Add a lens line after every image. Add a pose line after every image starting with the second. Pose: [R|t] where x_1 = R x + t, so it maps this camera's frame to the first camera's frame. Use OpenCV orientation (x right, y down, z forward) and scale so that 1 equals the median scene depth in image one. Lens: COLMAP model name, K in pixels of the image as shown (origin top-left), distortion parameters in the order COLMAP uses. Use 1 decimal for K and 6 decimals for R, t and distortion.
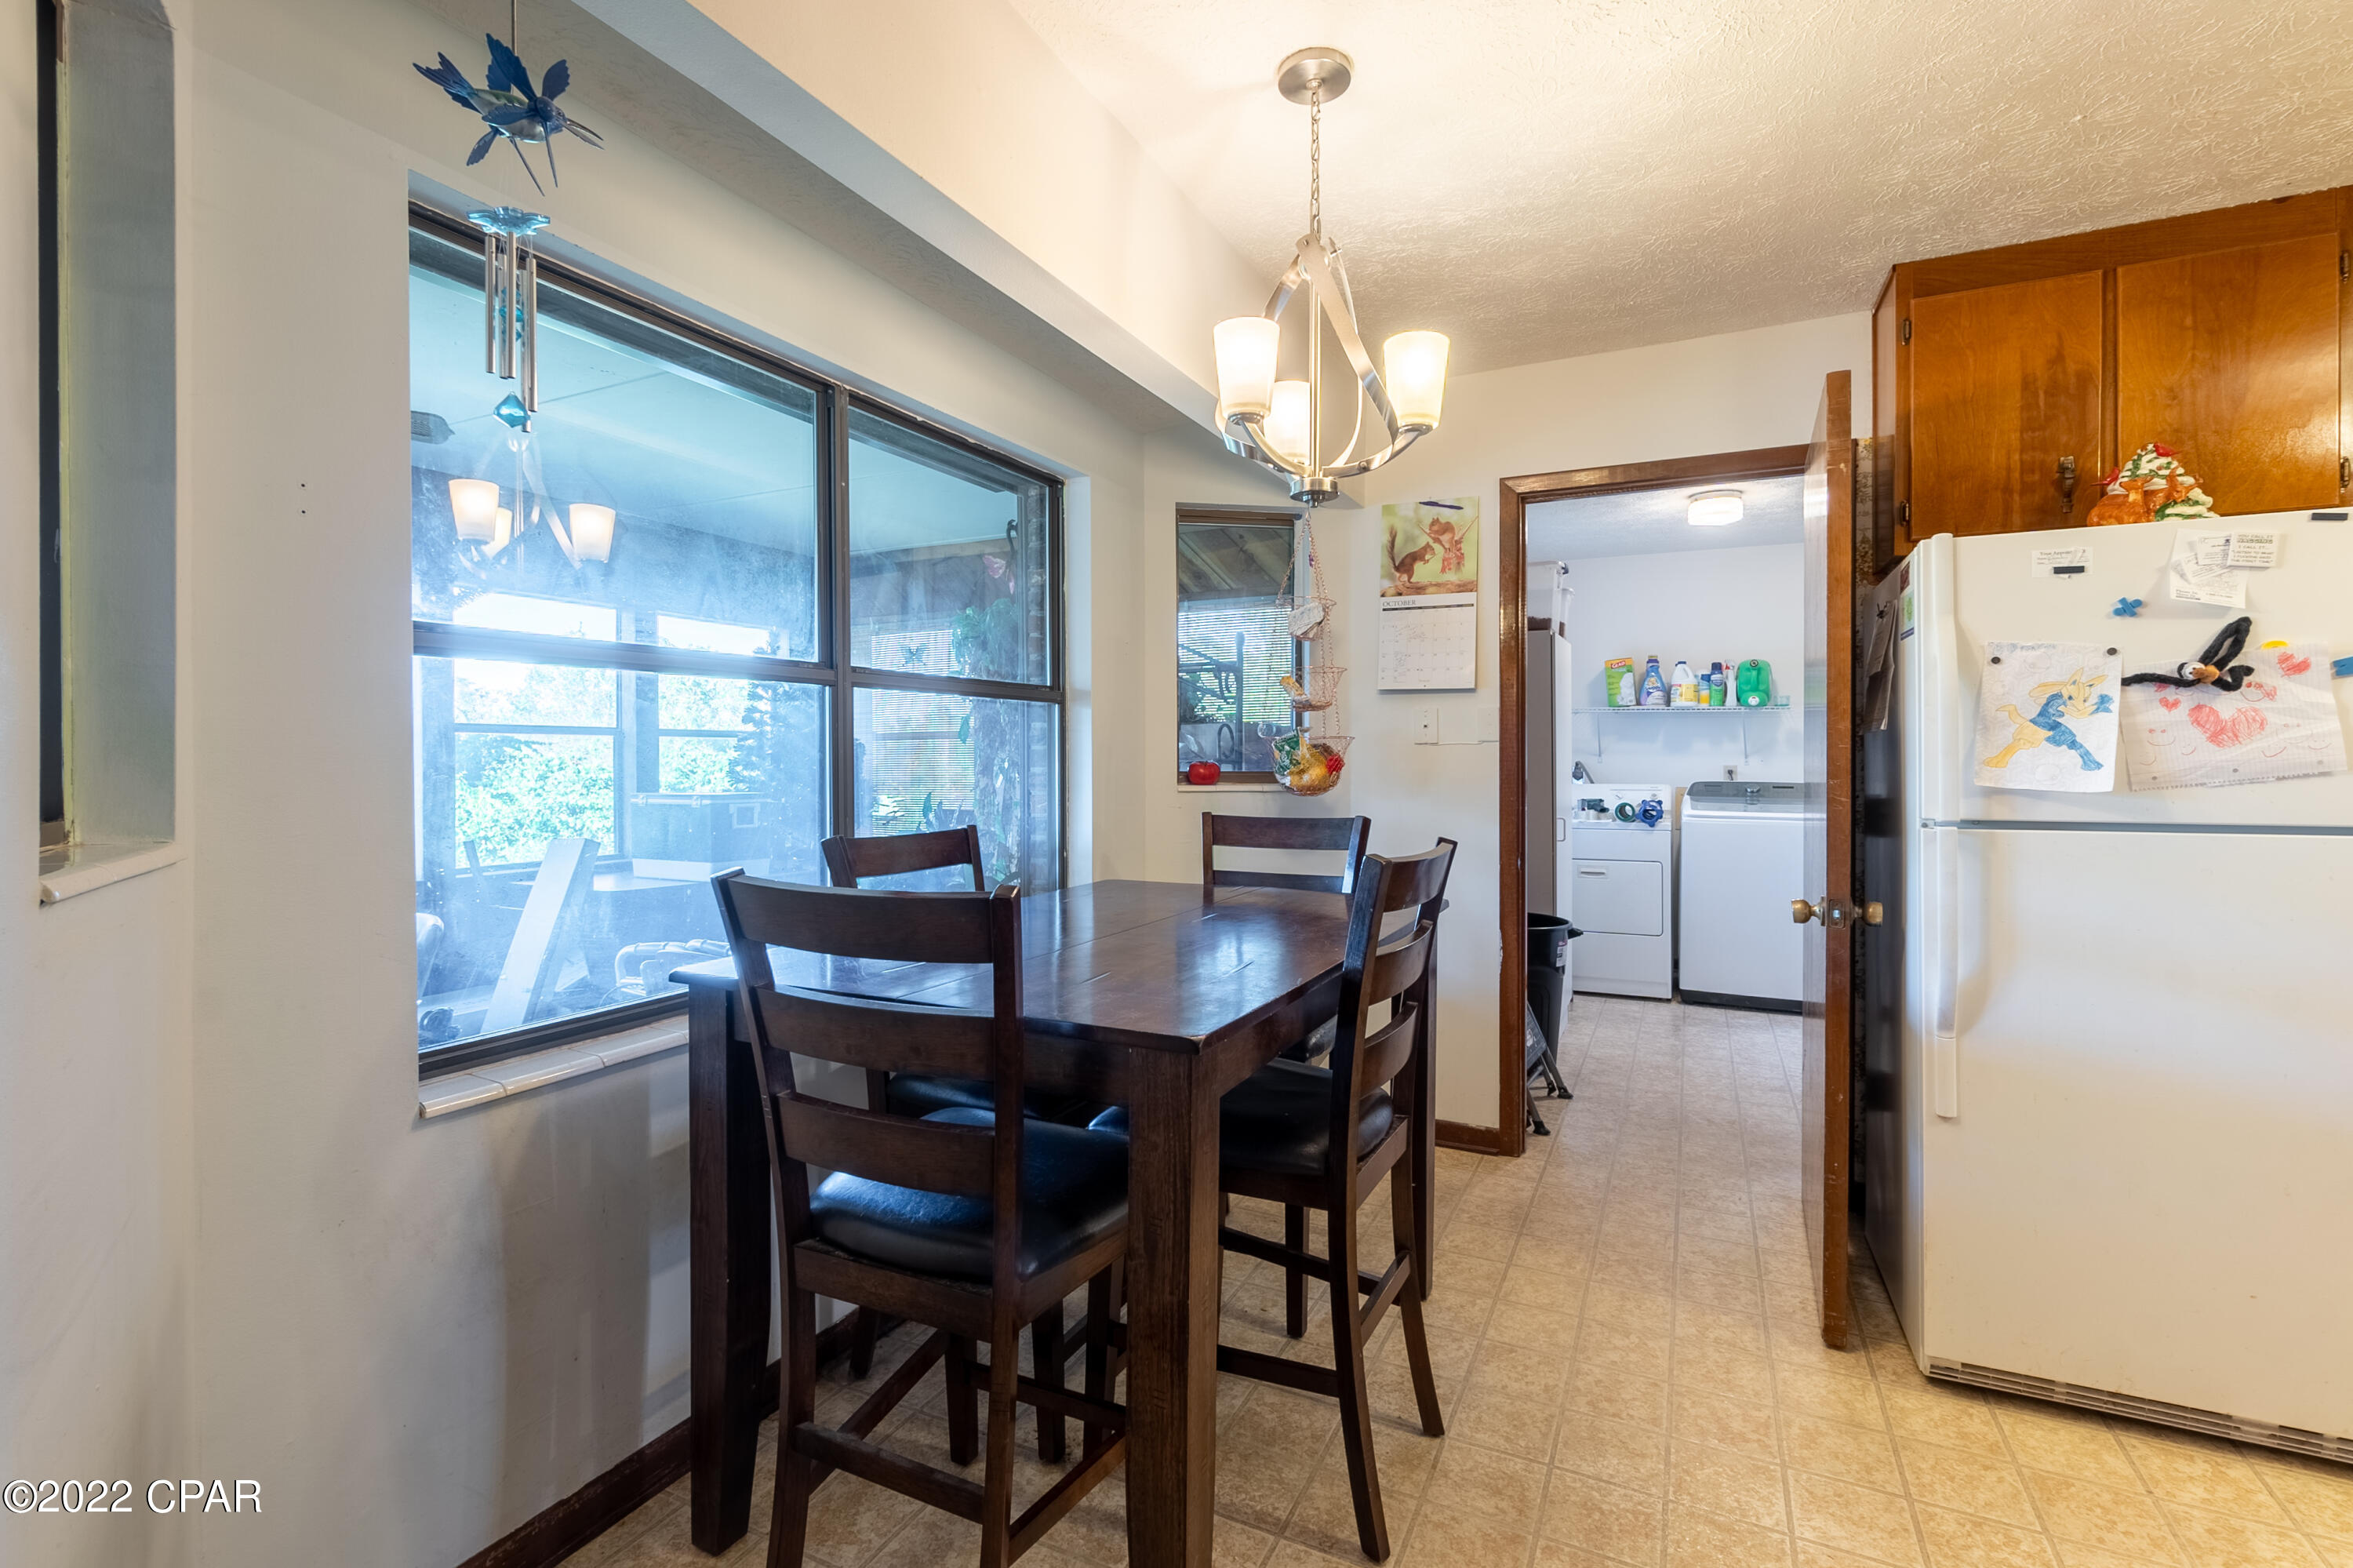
lens RADIAL K [[1064.8, 0, 1179.9], [0, 1064.8, 763.1], [0, 0, 1]] dist [-0.002627, 0.000036]
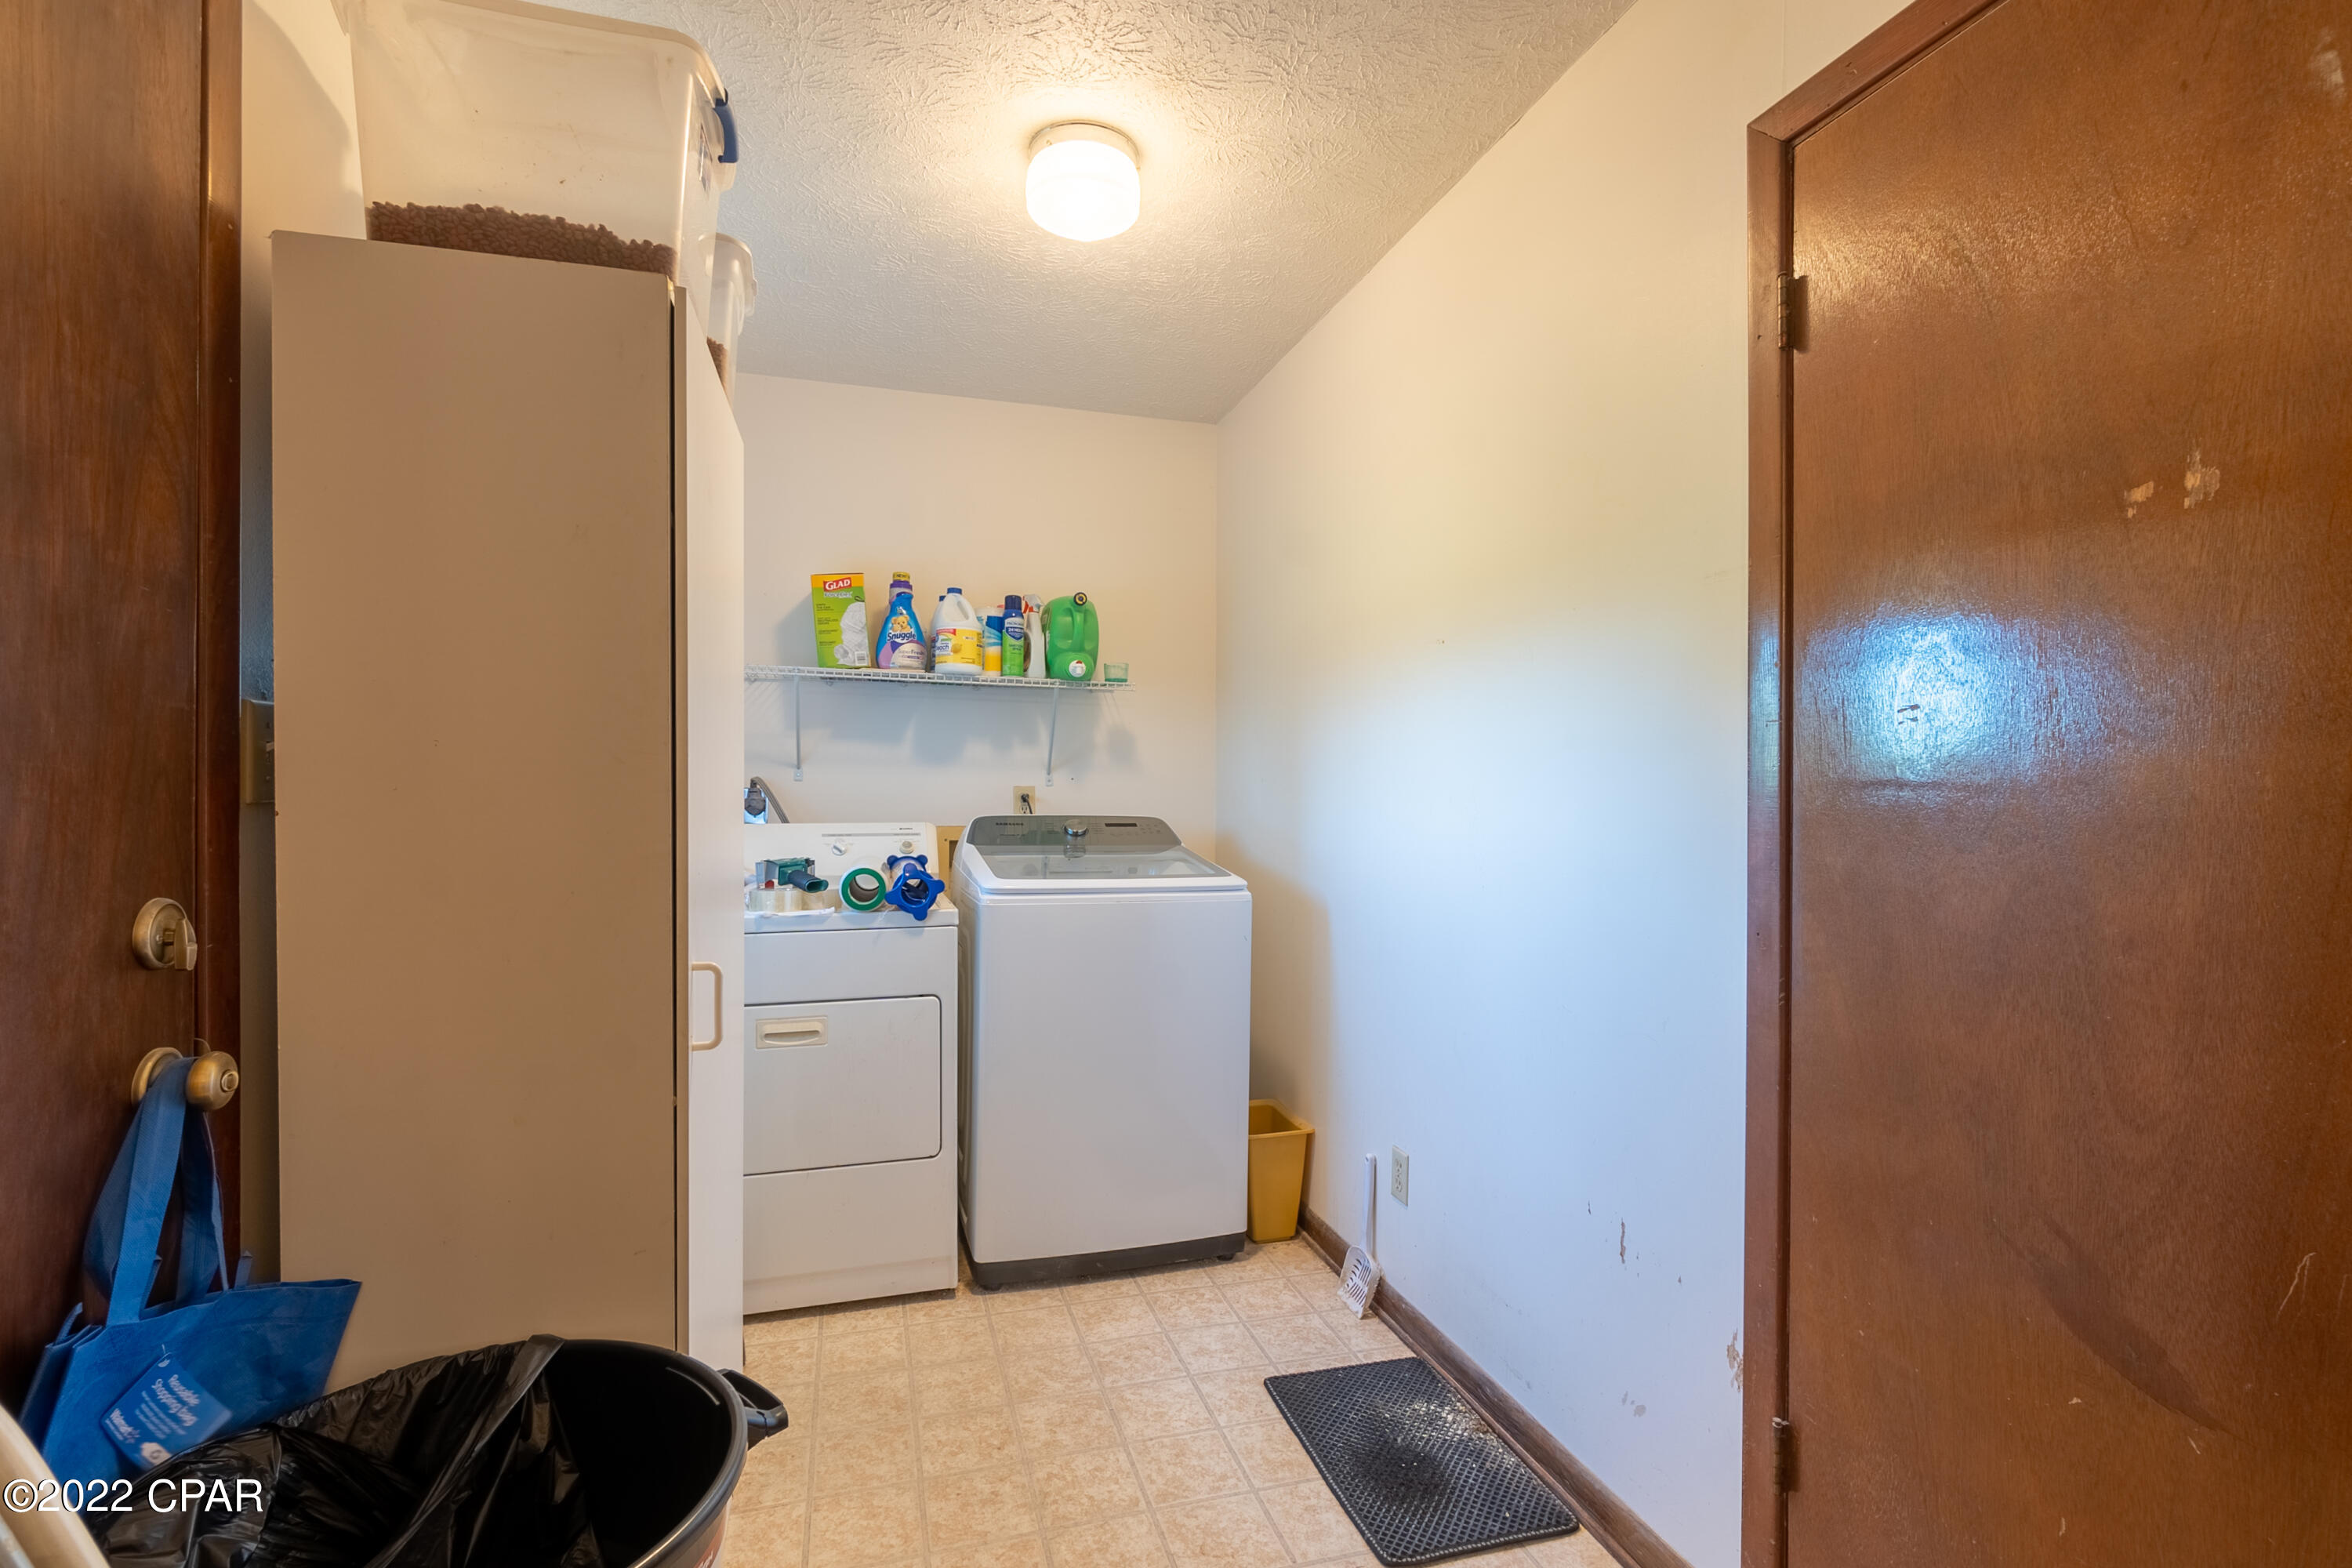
lens RADIAL K [[1064.3, 0, 1160.6], [0, 1064.3, 783.1], [0, 0, 1]] dist [-0.002627, 0.000036]
pose [[0.745521, 0.004169, 0.666470, 0.512724], [-0.000821, 0.999985, -0.005337, 0.008434], [-0.666482, 0.003432, 0.745513, 1.403031]]
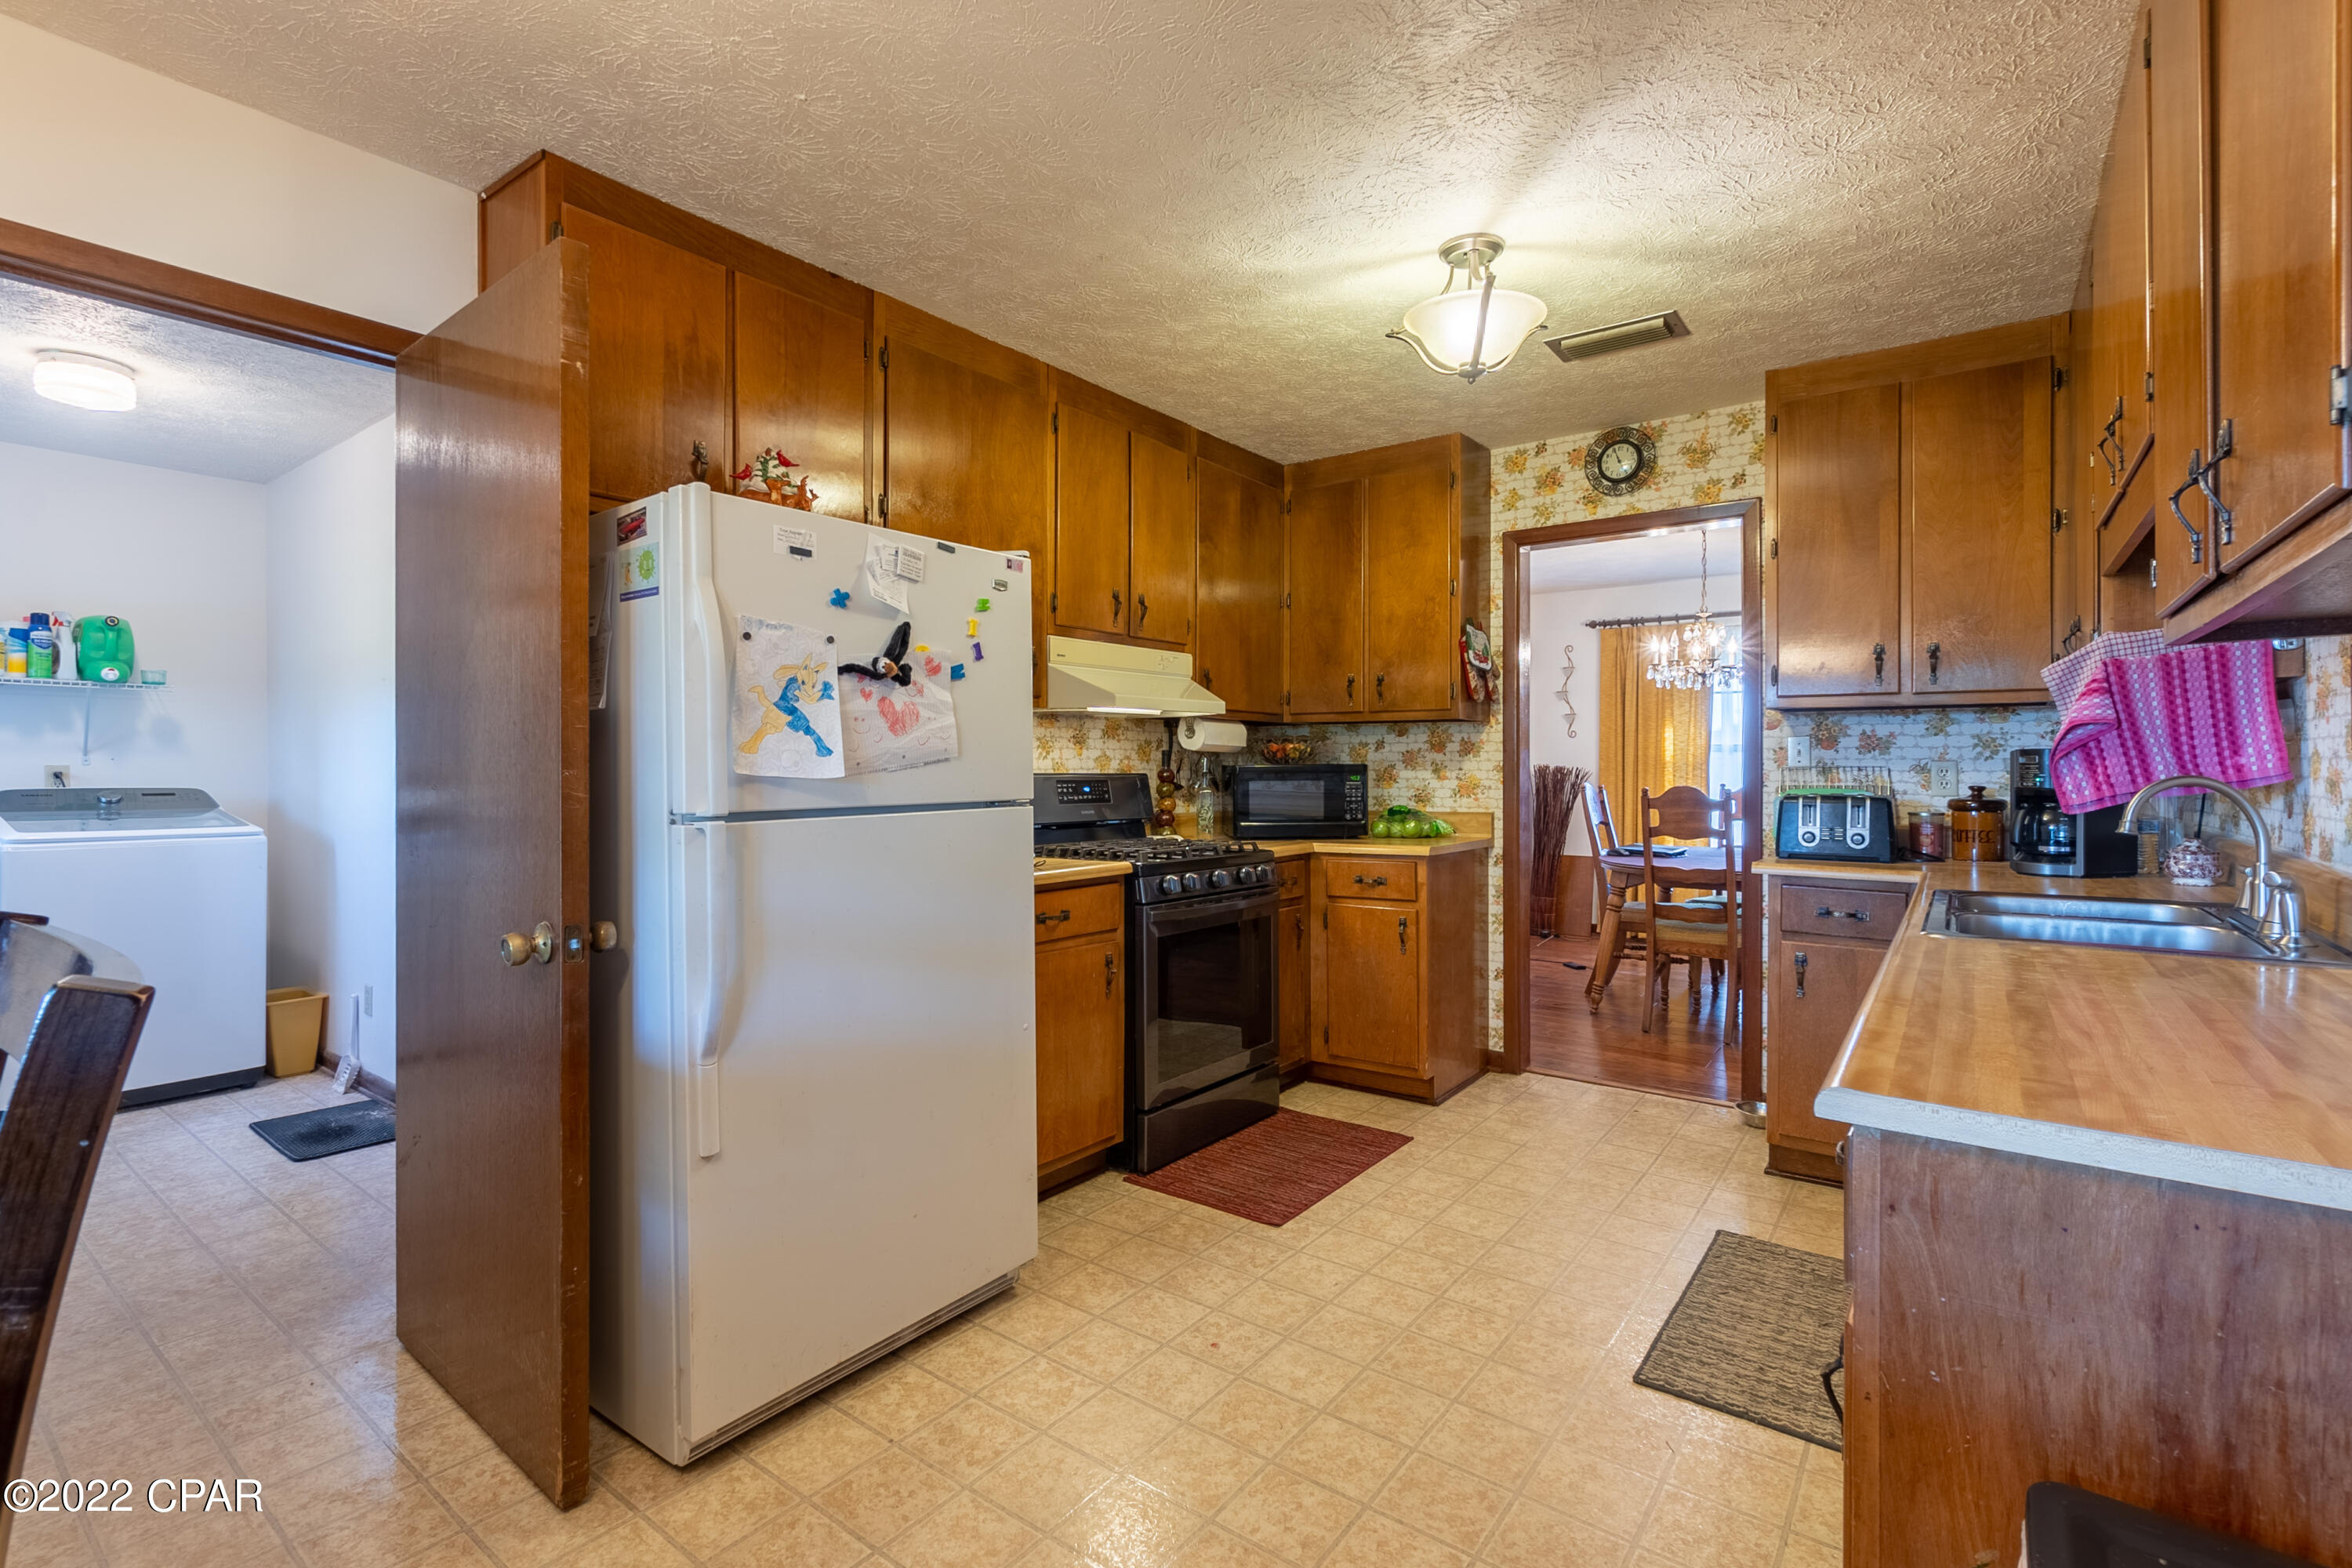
lens RADIAL K [[1064.3, 0, 1150.6], [0, 1064.3, 768.0], [0, 0, 1]] dist [-0.002627, 0.000036]
pose [[0.196629, -0.004975, 0.980465, -0.054778], [0.005559, 0.999977, 0.003959, 0.013498], [-0.980462, 0.004672, 0.196652, 0.439342]]
